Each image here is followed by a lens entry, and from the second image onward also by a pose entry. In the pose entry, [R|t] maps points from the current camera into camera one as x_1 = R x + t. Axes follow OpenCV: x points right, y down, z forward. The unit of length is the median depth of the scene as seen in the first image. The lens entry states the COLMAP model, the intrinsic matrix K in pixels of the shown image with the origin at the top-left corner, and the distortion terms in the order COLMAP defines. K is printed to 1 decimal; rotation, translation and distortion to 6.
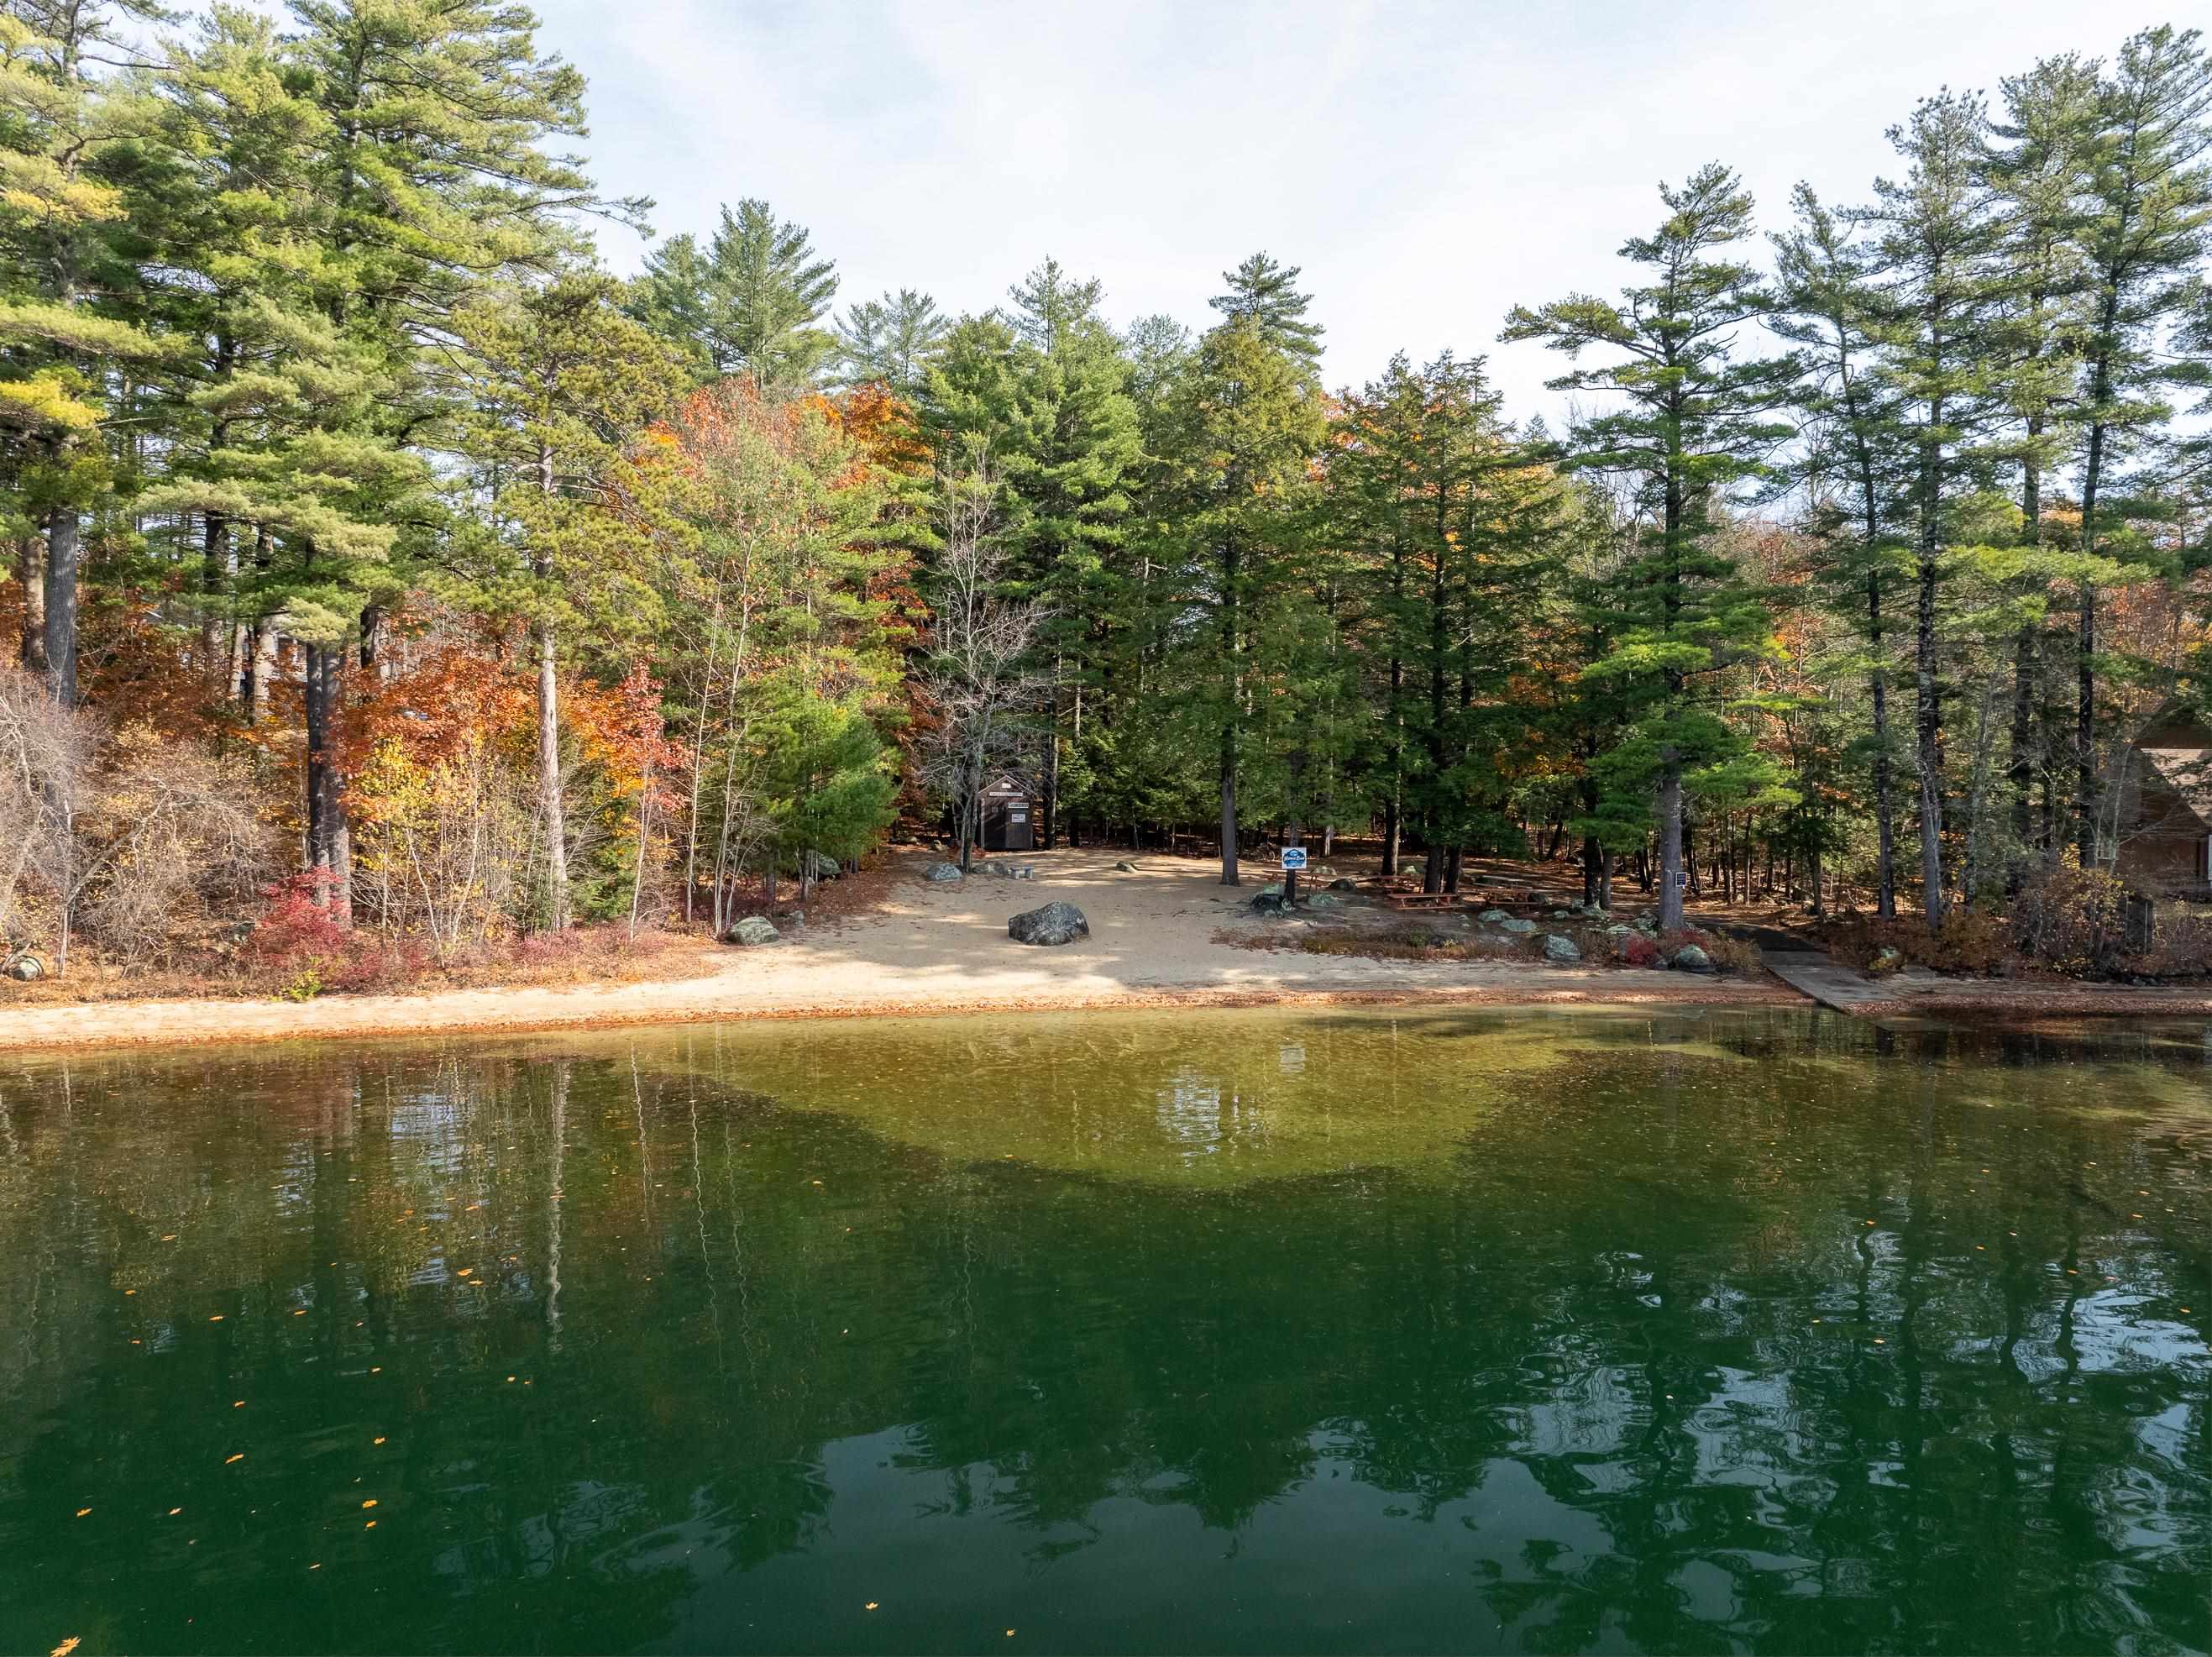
lens RADIAL K [[1575.0, 0, 1106.0], [0, 1575.0, 828.5], [0, 0, 1]] dist [-0.053590, 0.030352]
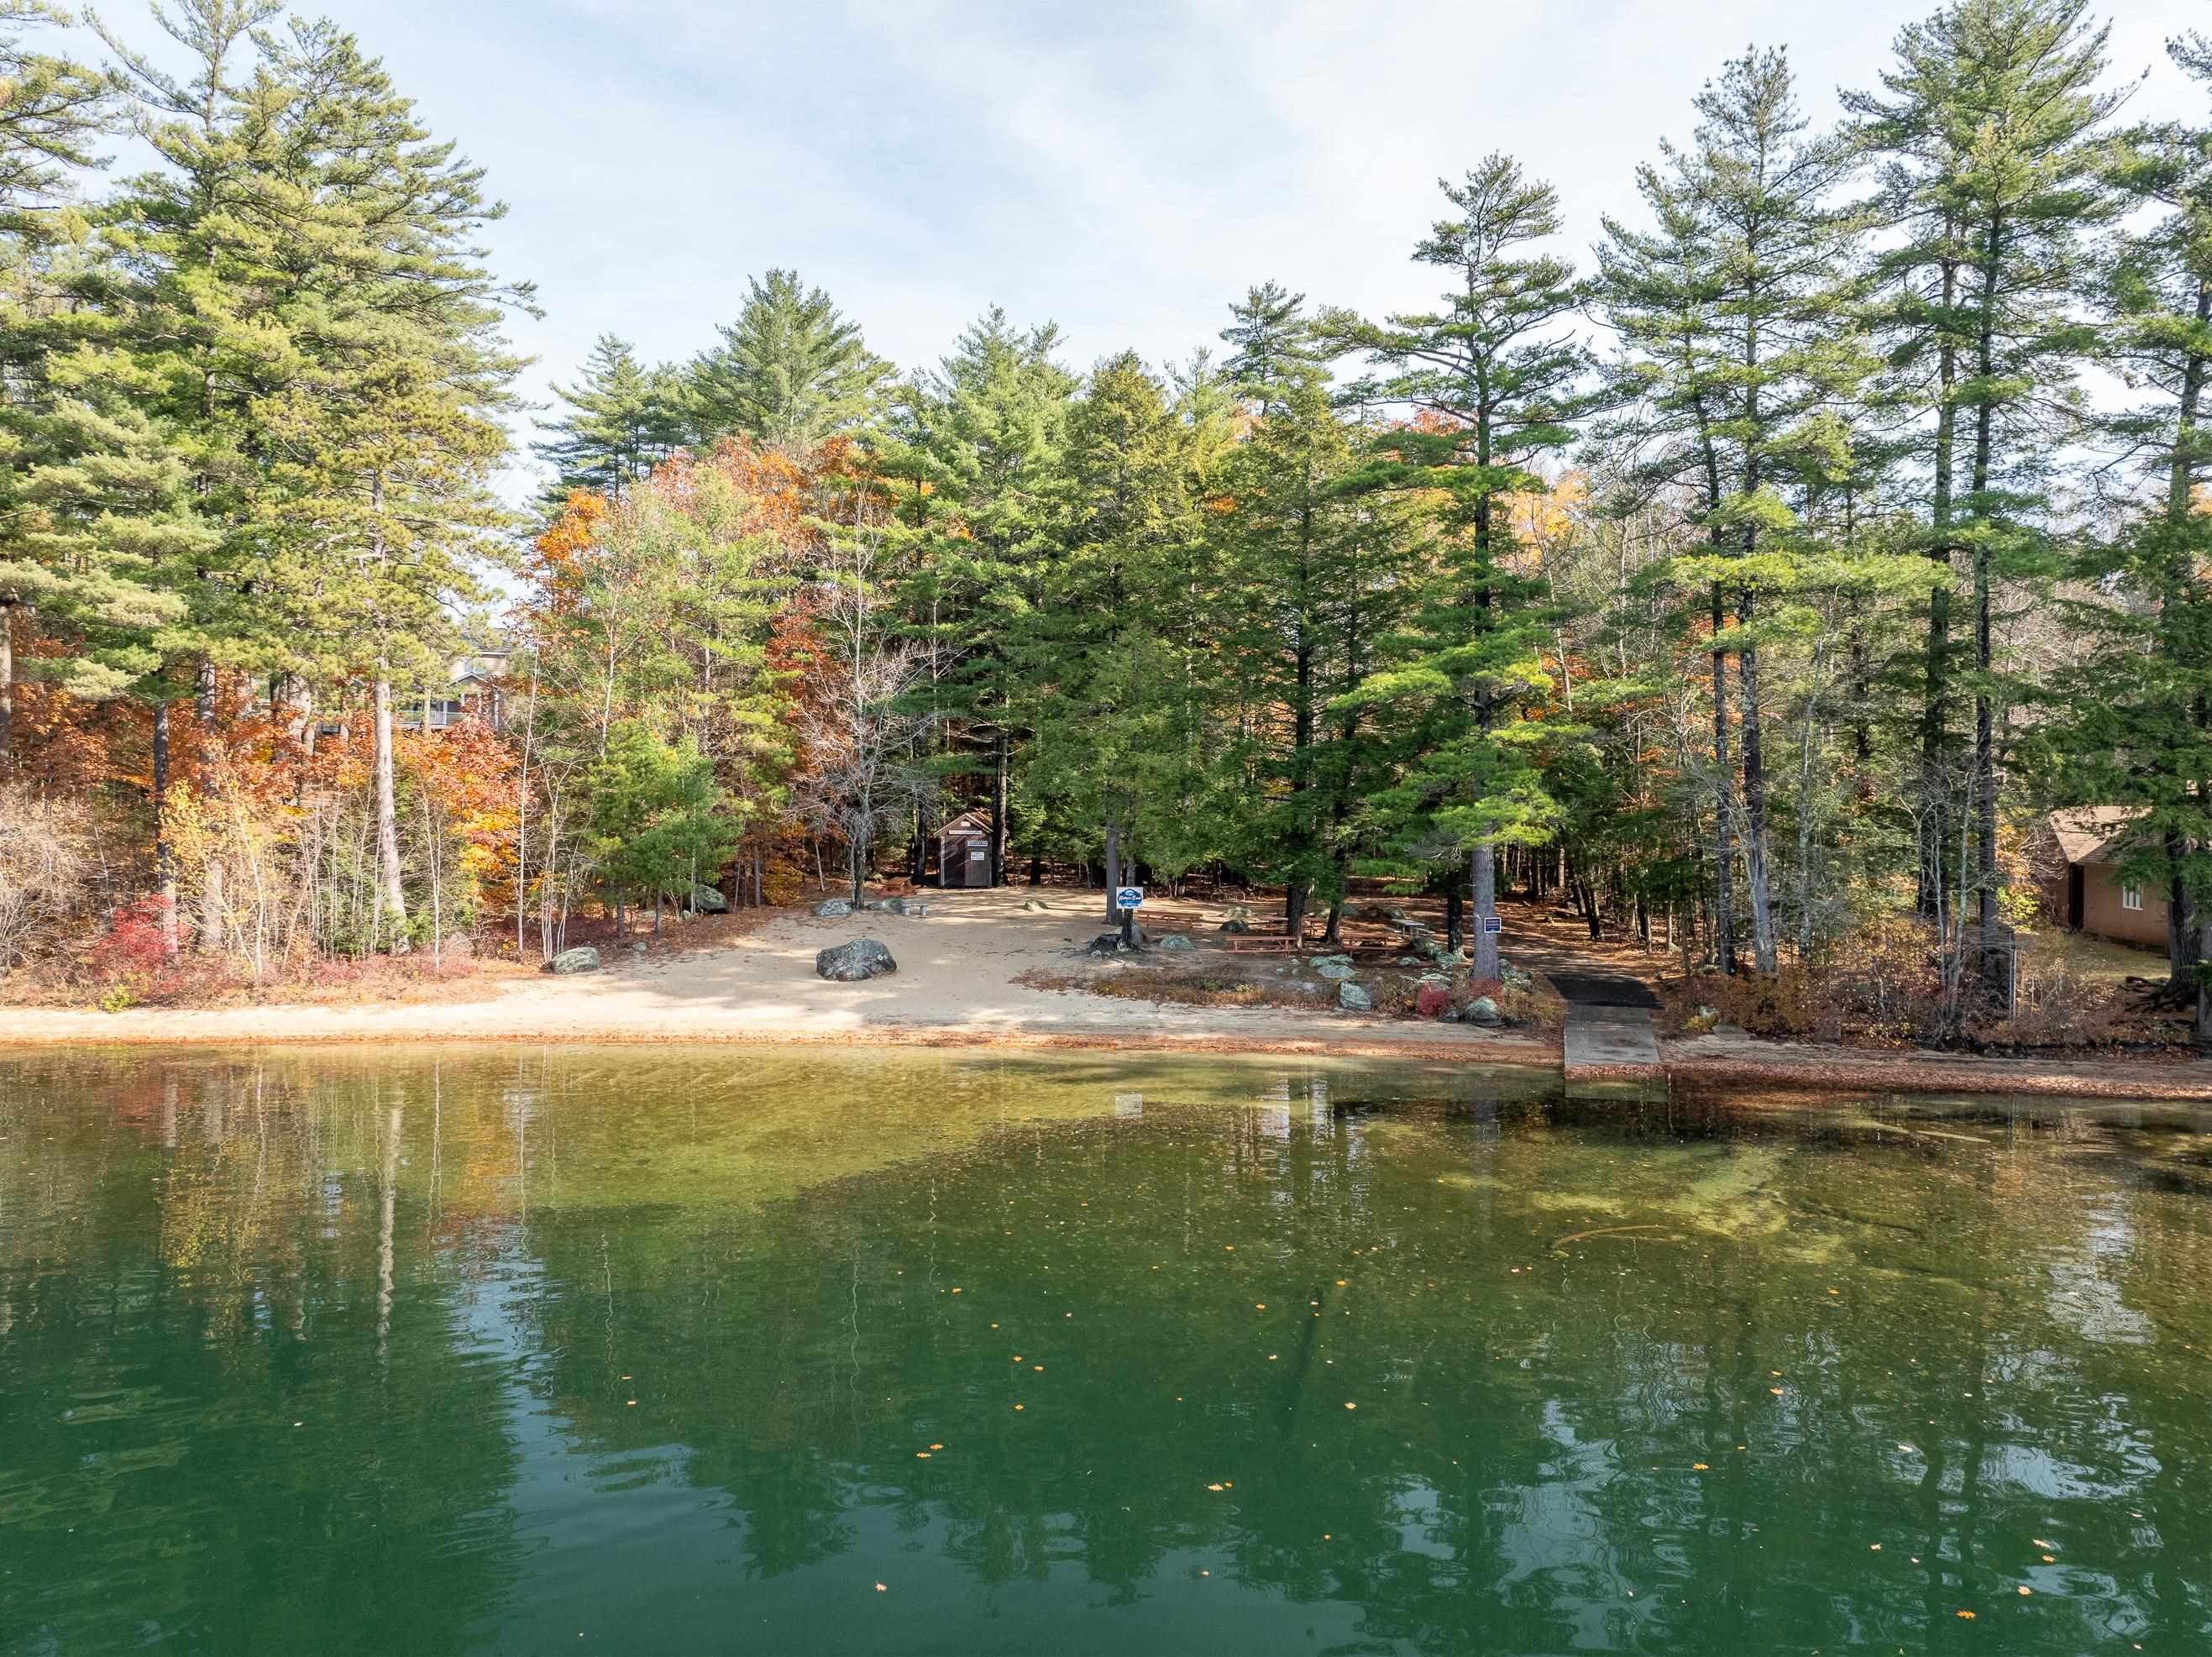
lens RADIAL K [[1567.1, 0, 1106.0], [0, 1567.1, 828.5], [0, 0, 1]] dist [-0.042272, 0.005512]
pose [[0.973864, 0.000927, -0.227128, 0.353449], [-0.006547, 0.999691, -0.023990, -0.000963], [0.227036, 0.024850, 0.973569, 0.049974]]
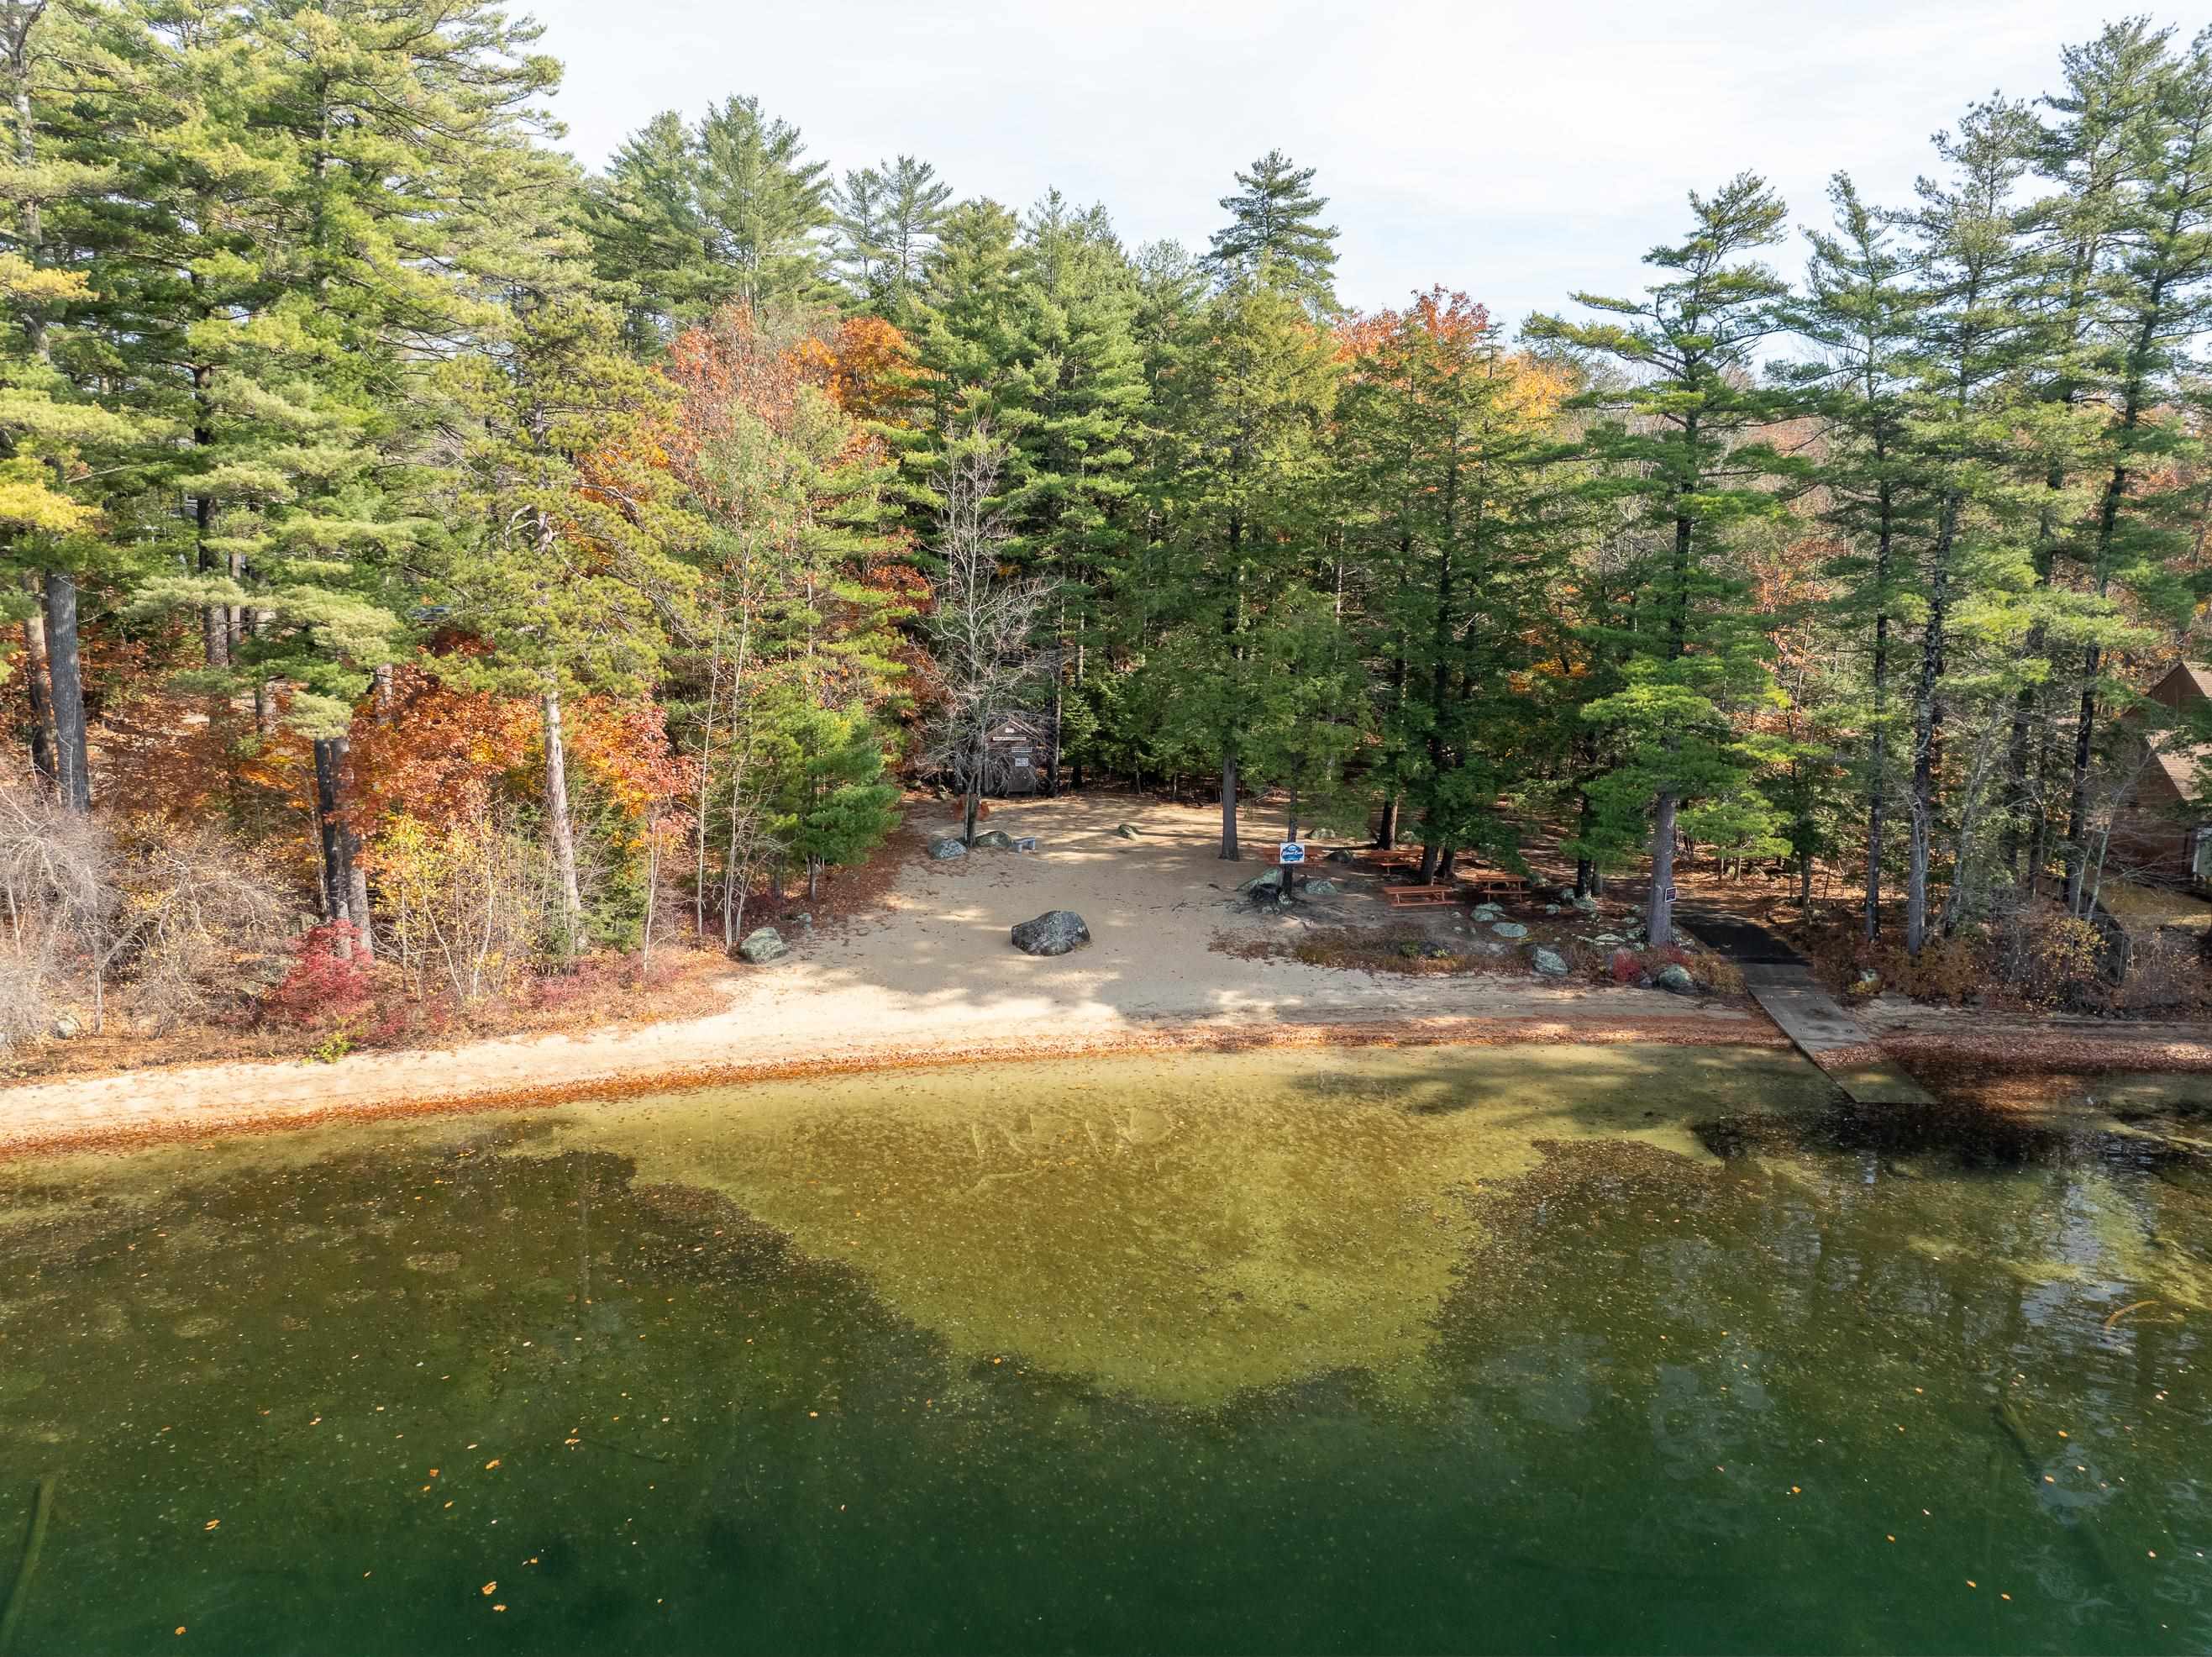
lens RADIAL K [[1575.1, 0, 1106.0], [0, 1575.1, 828.5], [0, 0, 1]] dist [-0.053590, 0.030352]
pose [[0.999977, 0.005857, -0.003430, 0.002814], [-0.005285, 0.988979, 0.147963, -0.158359], [0.004259, -0.147942, 0.988987, -0.003641]]
